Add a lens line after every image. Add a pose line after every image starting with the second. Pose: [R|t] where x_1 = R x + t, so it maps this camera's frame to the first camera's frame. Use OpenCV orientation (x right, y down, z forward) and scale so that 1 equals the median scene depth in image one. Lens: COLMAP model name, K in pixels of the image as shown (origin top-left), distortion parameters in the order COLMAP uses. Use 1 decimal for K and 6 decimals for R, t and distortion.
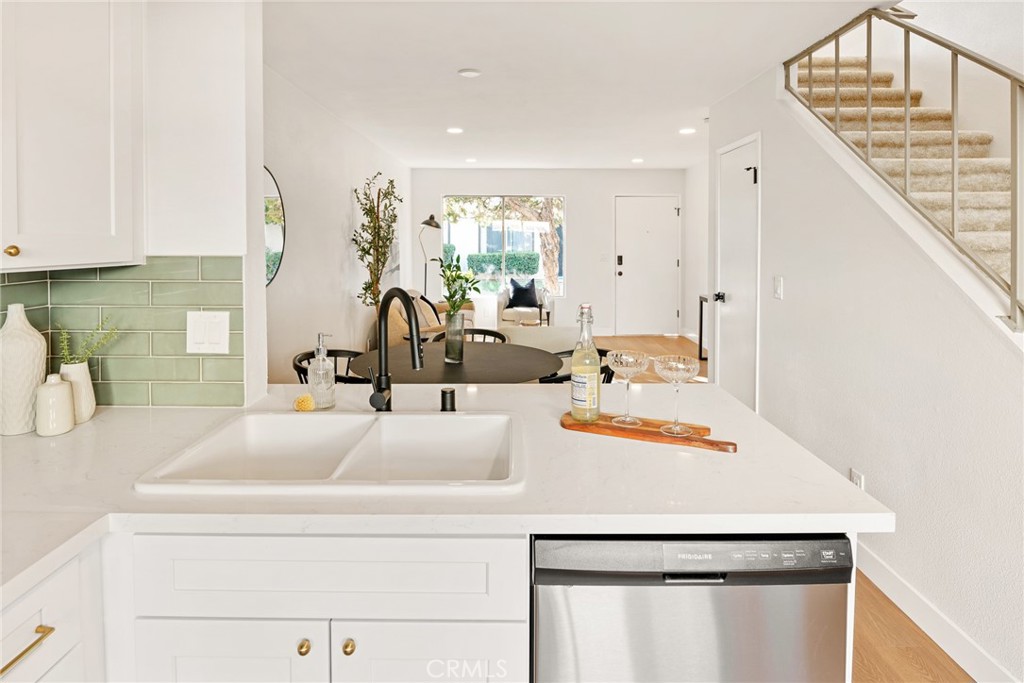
lens RADIAL K [[560.6, 0, 513.3], [0, 560.6, 250.1], [0, 0, 1]] dist [-0.001249, -0.001447]
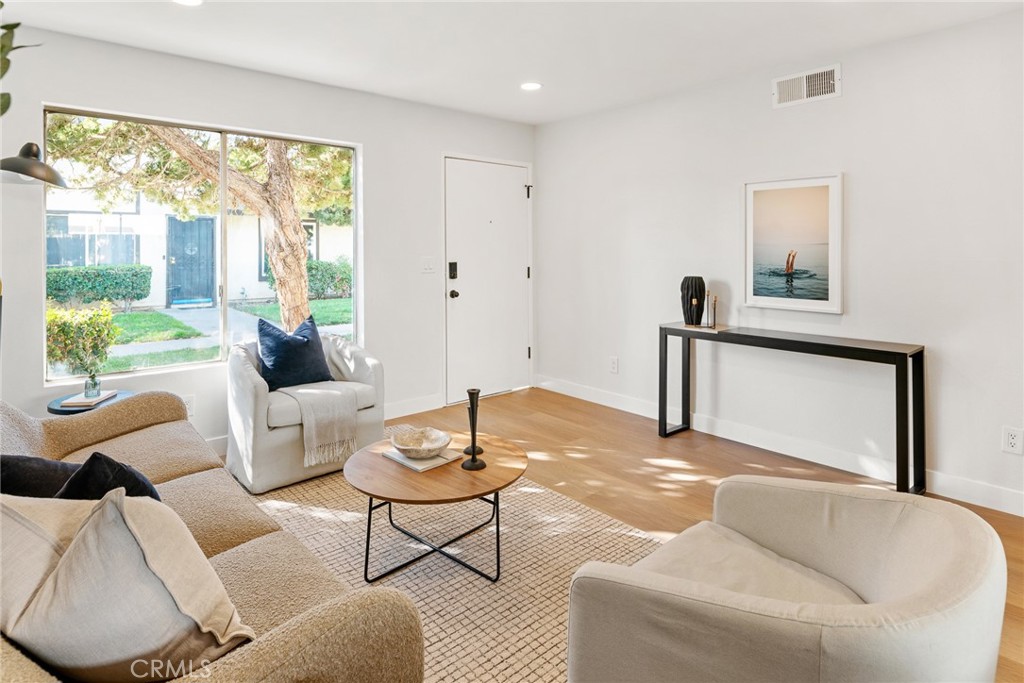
lens RADIAL K [[560.6, 0, 513.3], [0, 560.6, 250.1], [0, 0, 1]] dist [-0.001249, -0.001447]
pose [[0.755272, -0.003610, 0.655401, -0.134593], [0.016267, 0.999780, -0.013239, 0.006005], [-0.655209, 0.020660, 0.755165, 0.533163]]
